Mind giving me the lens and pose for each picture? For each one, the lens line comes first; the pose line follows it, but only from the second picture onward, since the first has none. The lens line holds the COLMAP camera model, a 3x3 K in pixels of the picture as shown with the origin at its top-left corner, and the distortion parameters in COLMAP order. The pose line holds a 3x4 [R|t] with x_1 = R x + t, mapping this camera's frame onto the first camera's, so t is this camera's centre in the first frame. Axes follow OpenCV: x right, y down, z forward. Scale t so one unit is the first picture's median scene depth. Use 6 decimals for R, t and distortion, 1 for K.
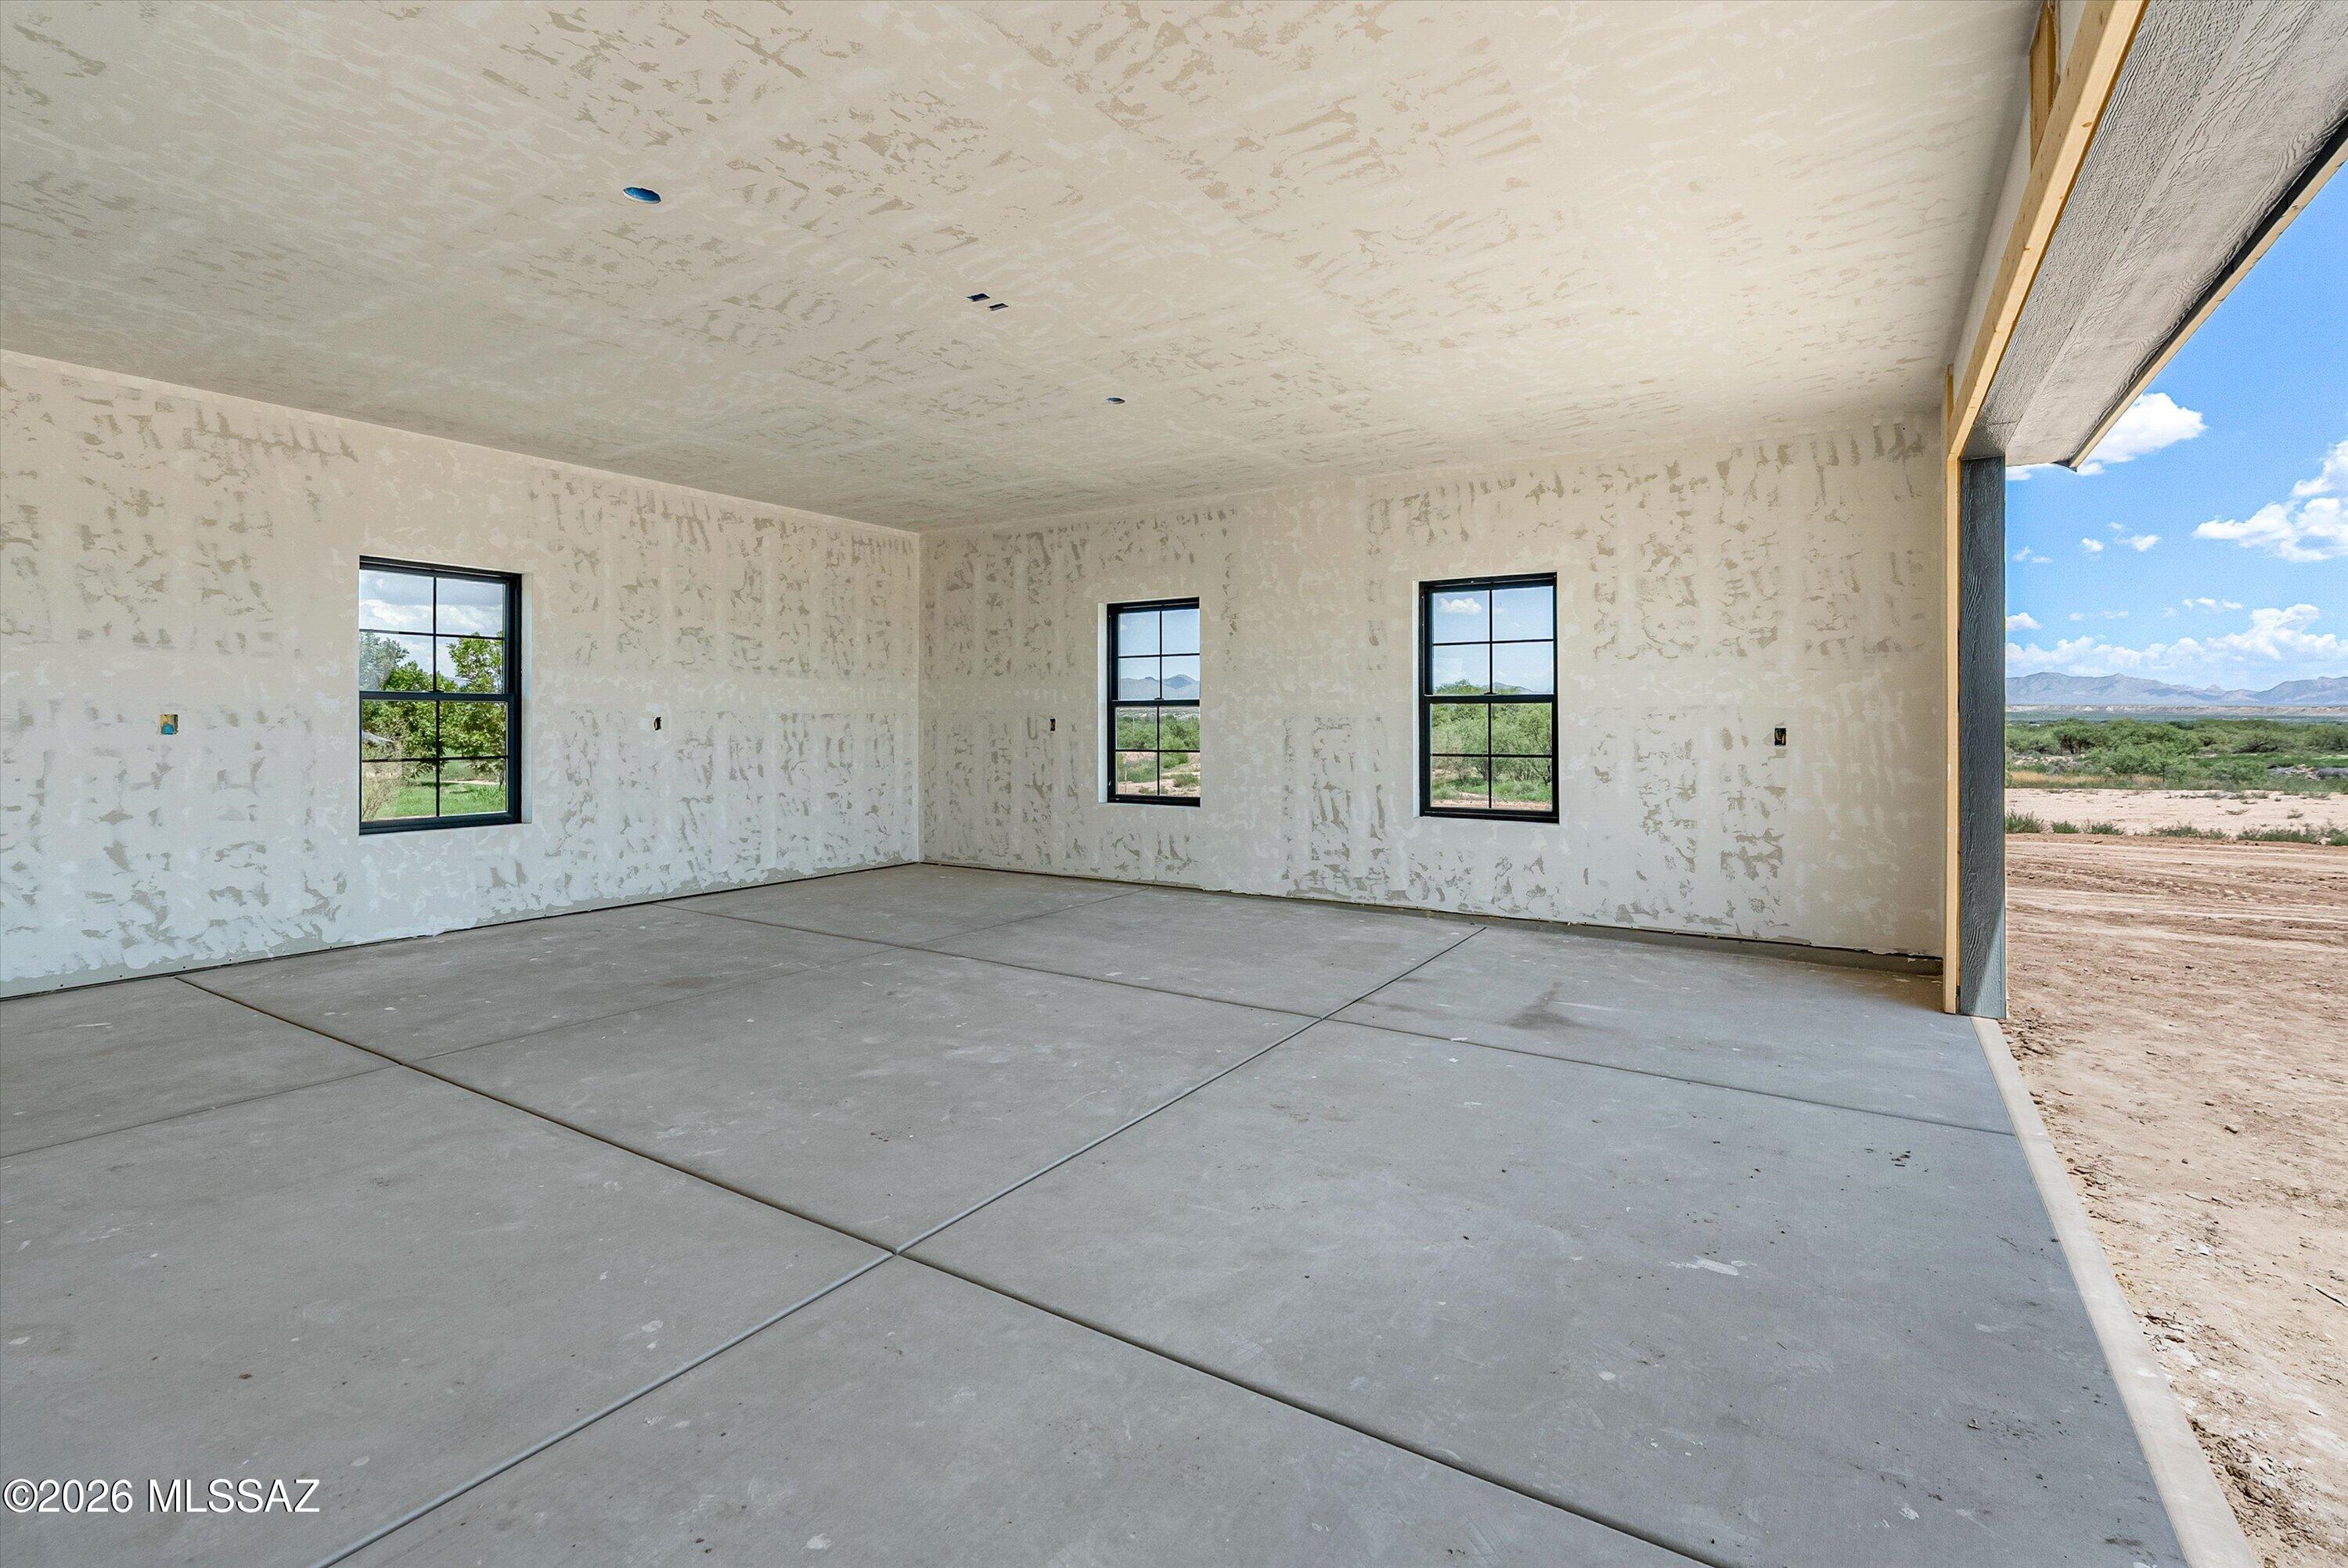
lens RADIAL K [[1083.9, 0, 1193.8], [0, 1083.9, 715.0], [0, 0, 1]] dist [-0.011262, 0.000925]
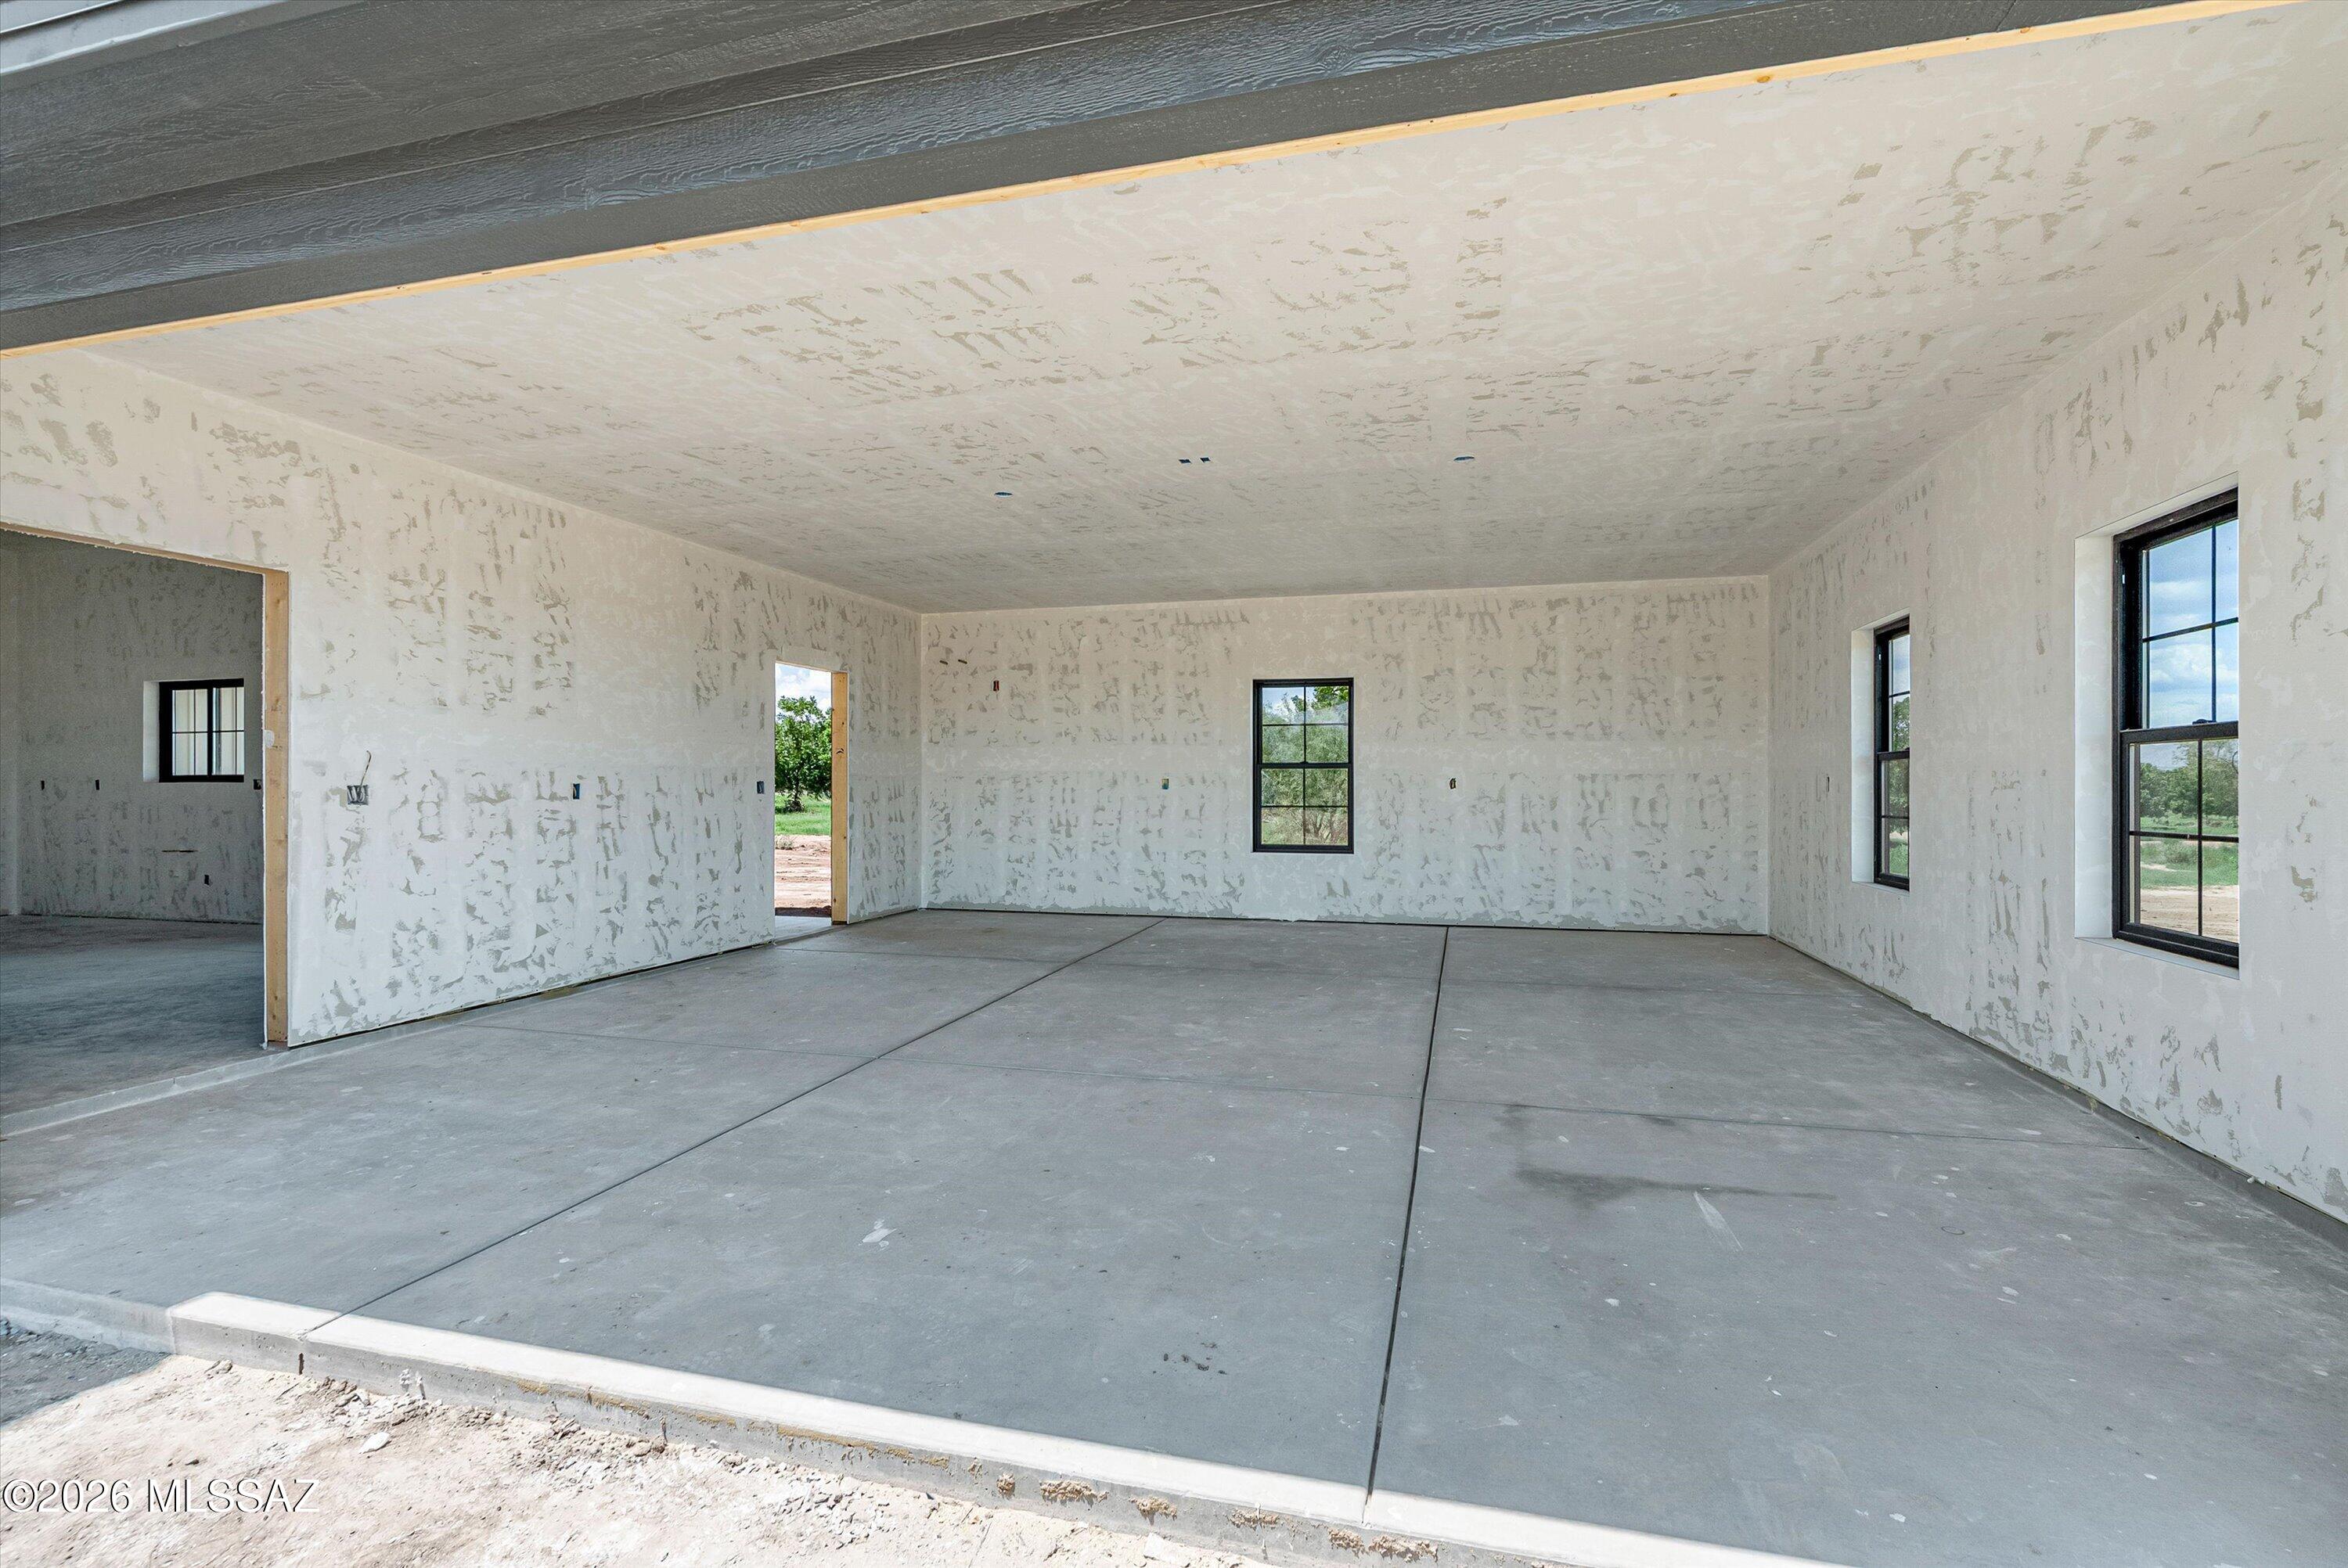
lens RADIAL K [[1073.5, 0, 1184.2], [0, 1073.5, 781.1], [0, 0, 1]] dist [-0.014677, 0.005065]
pose [[0.283365, -0.005233, -0.958998, 0.625597], [0.006812, 0.999971, -0.003444, 0.007585], [0.958988, -0.005557, 0.283393, 0.364273]]
